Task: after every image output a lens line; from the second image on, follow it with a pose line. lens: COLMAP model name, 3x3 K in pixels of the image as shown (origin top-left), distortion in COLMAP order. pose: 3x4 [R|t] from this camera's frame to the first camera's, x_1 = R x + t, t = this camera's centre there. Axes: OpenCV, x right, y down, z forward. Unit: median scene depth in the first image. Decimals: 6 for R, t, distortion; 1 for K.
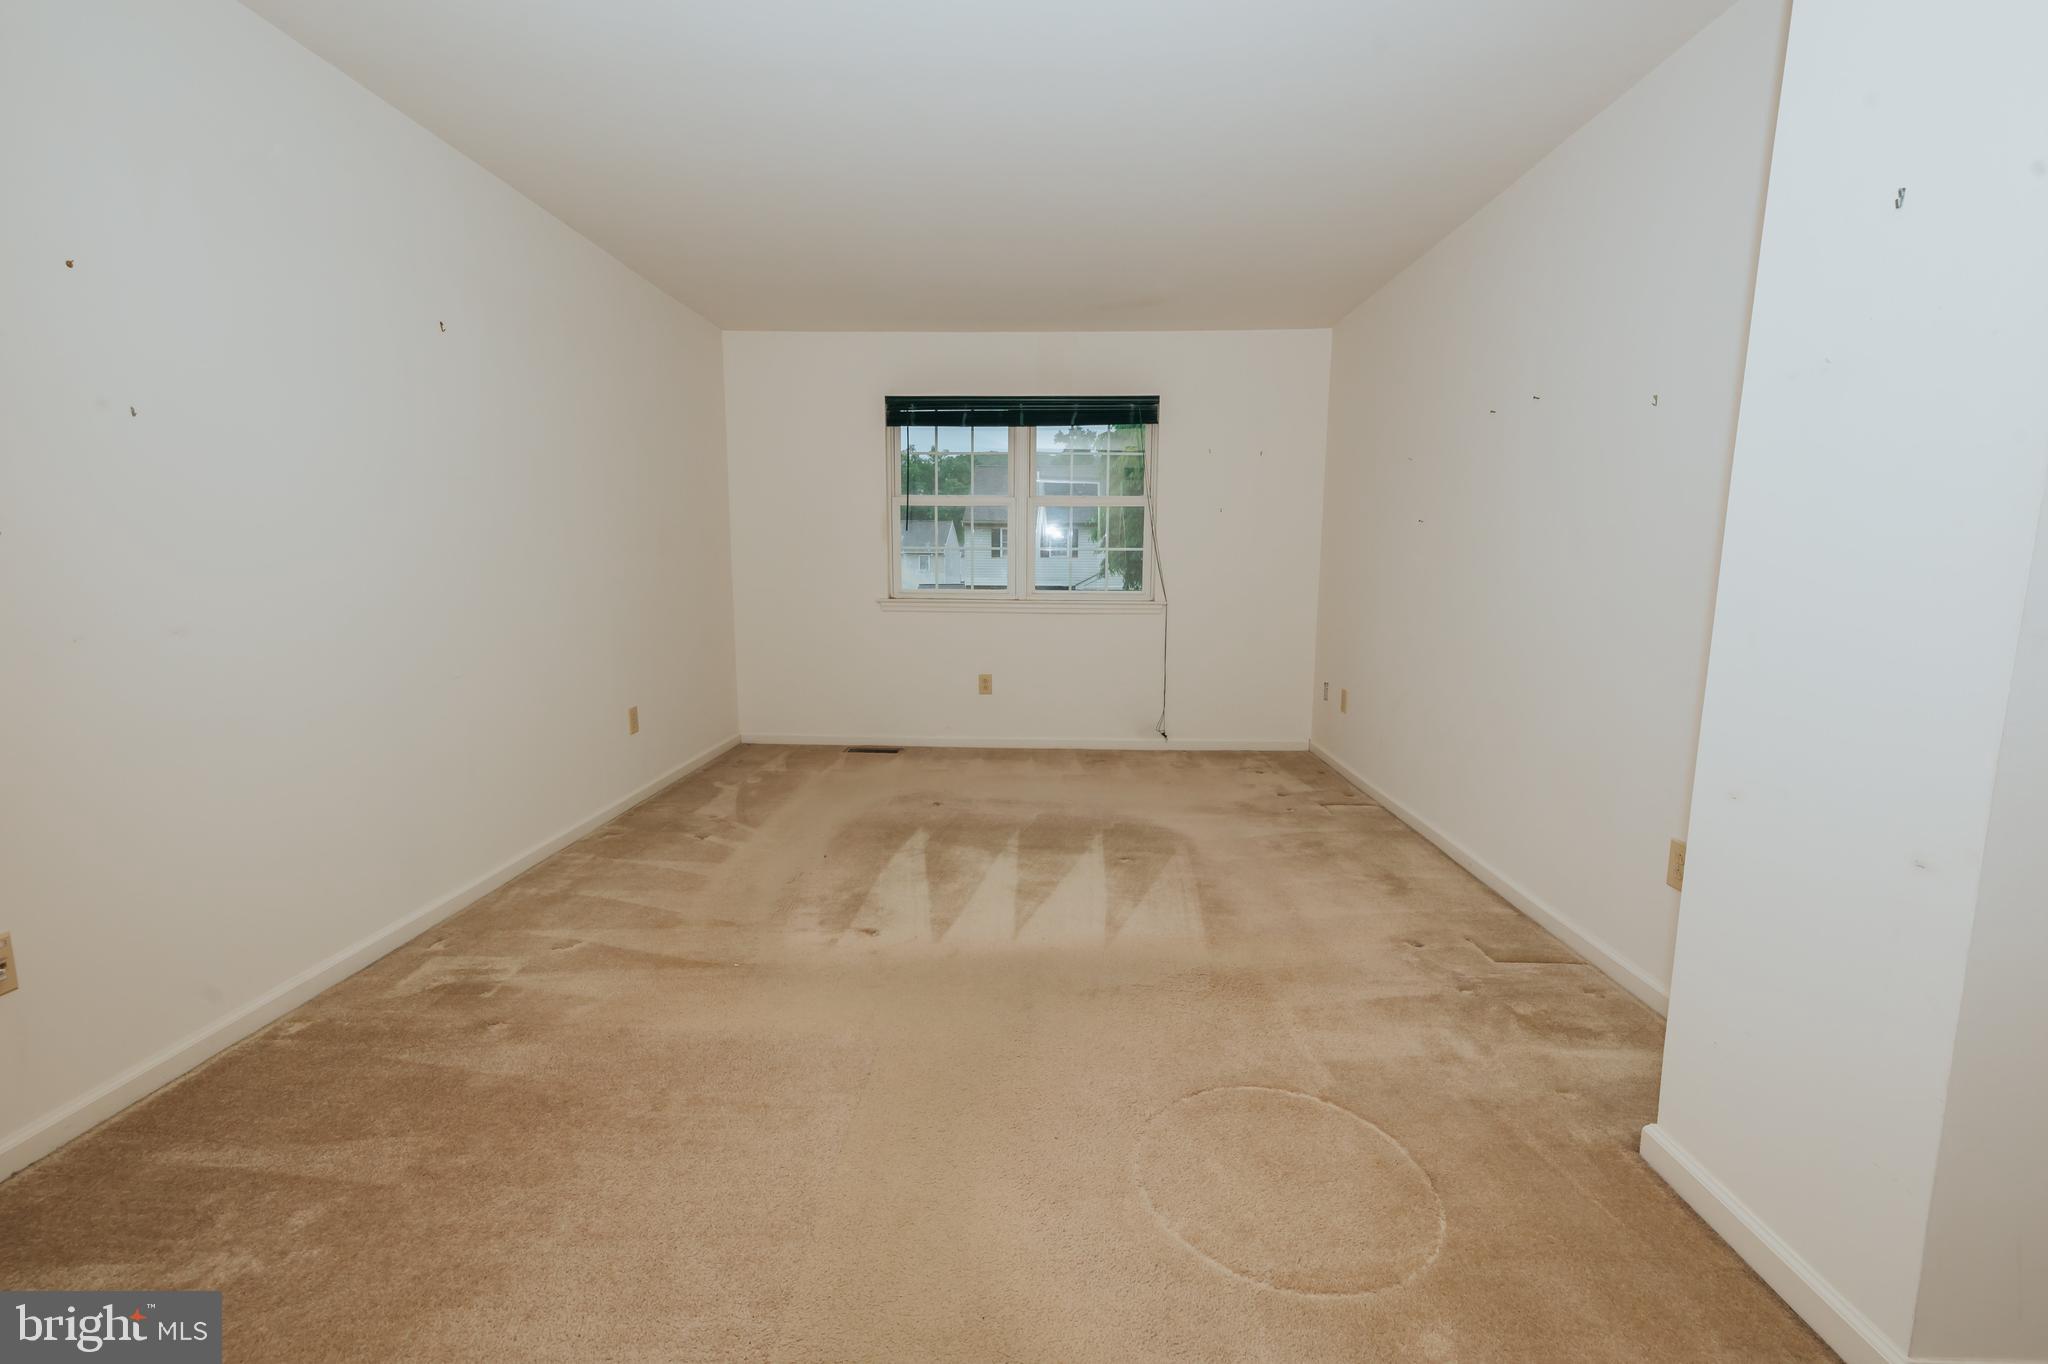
lens RADIAL K [[856.6, 0, 1024.0], [0, 856.6, 682.0], [0, 0, 1]] dist [-0.000708, 0.010496]
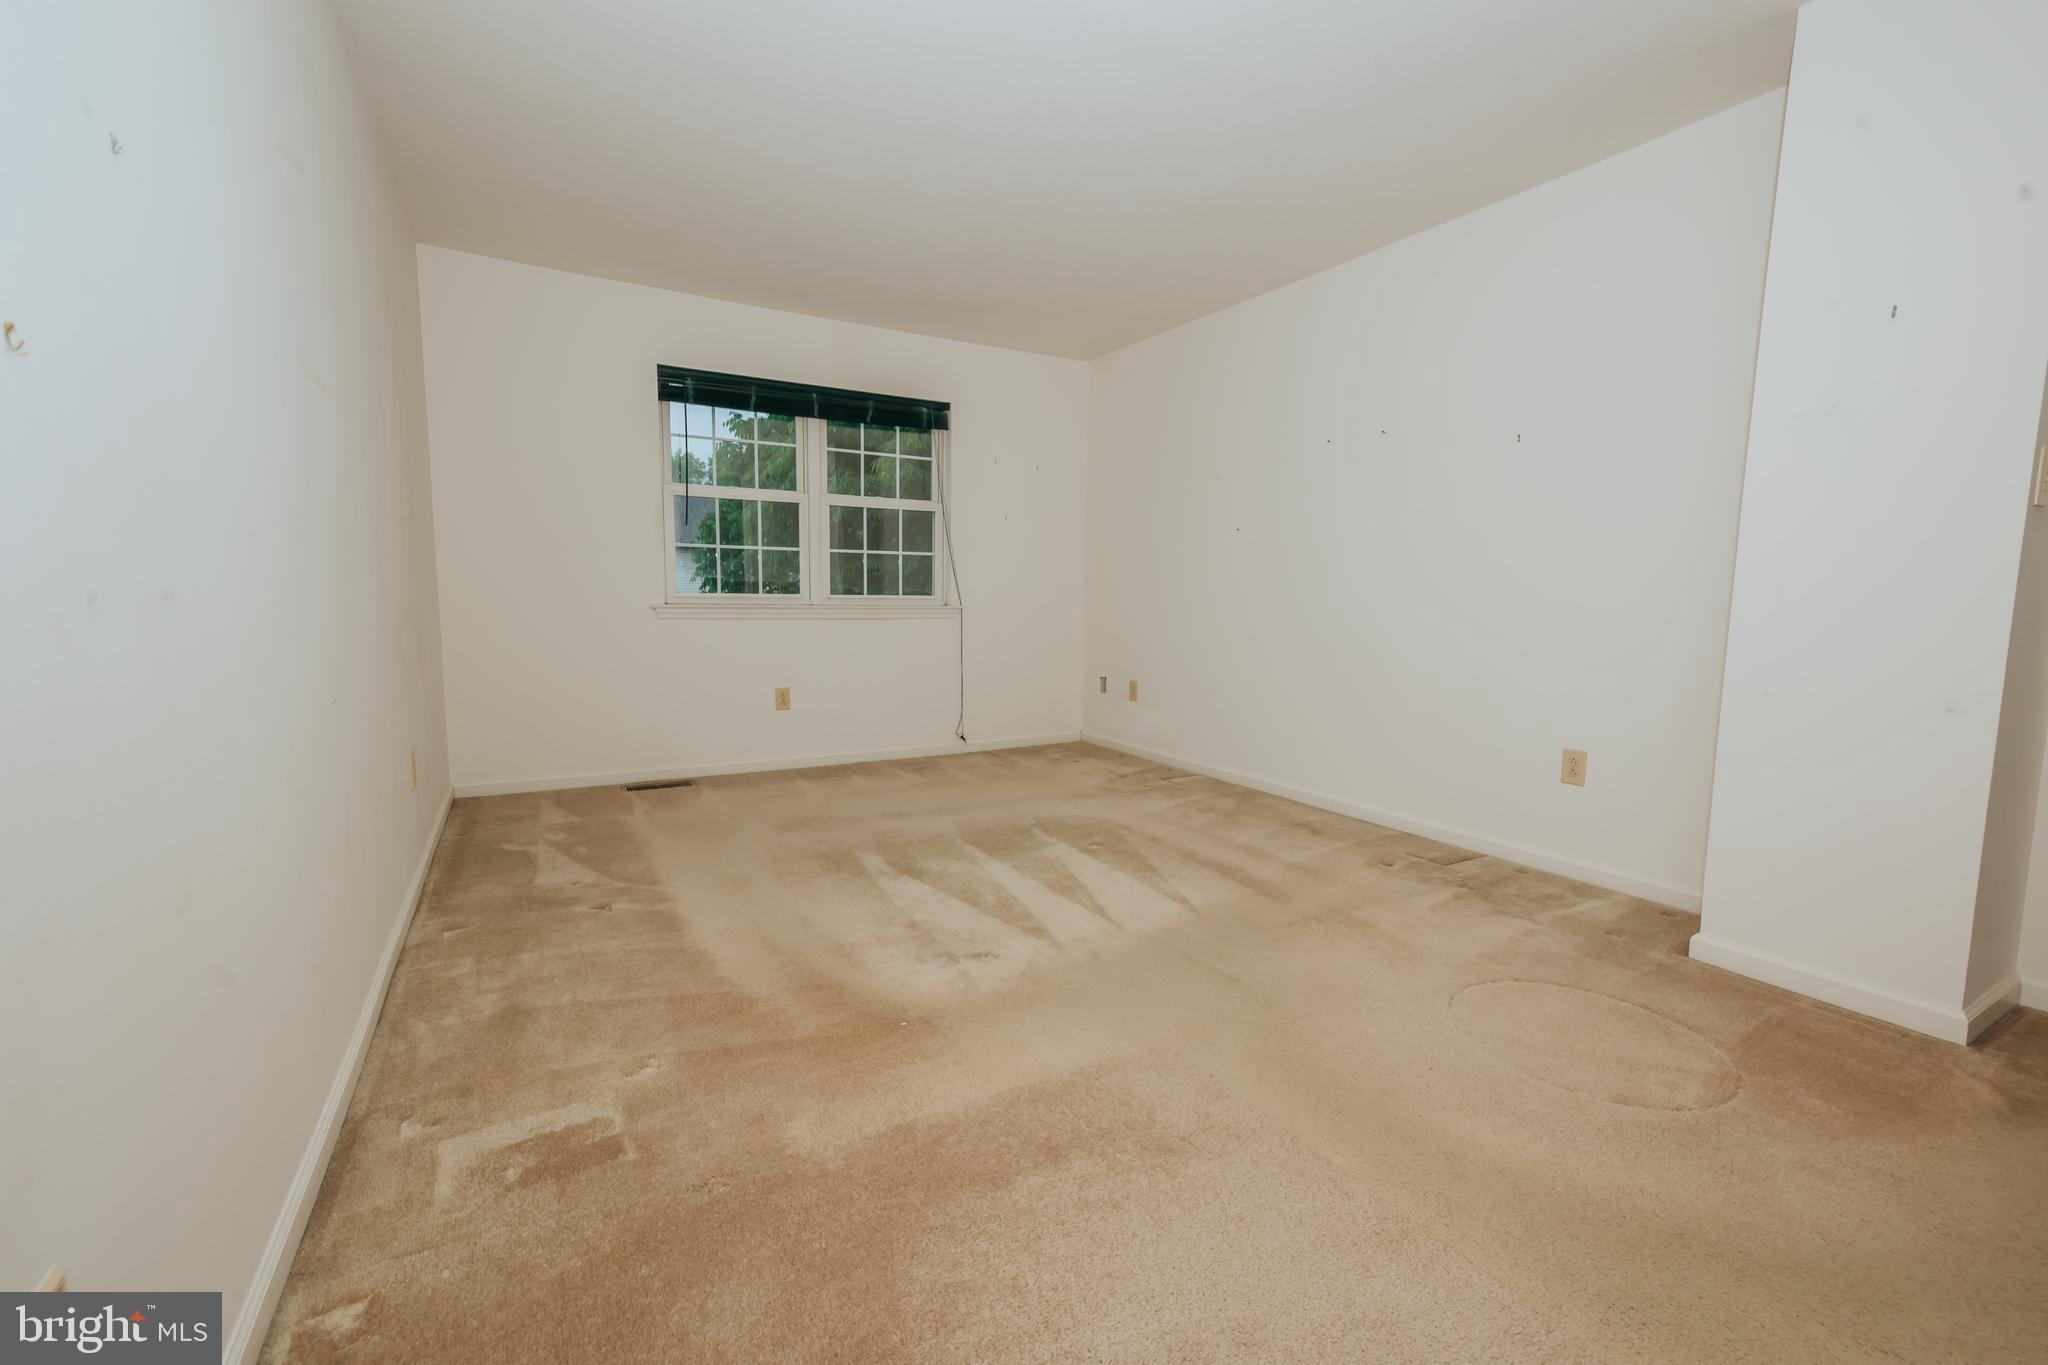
lens RADIAL K [[856.6, 0, 1024.0], [0, 856.6, 682.5], [0, 0, 1]] dist [-0.000708, 0.010496]
pose [[0.849247, -0.052531, 0.525375, -0.435371], [0.064828, 0.997884, -0.005016, 0.009389], [-0.524000, 0.038319, 0.850856, 0.143591]]
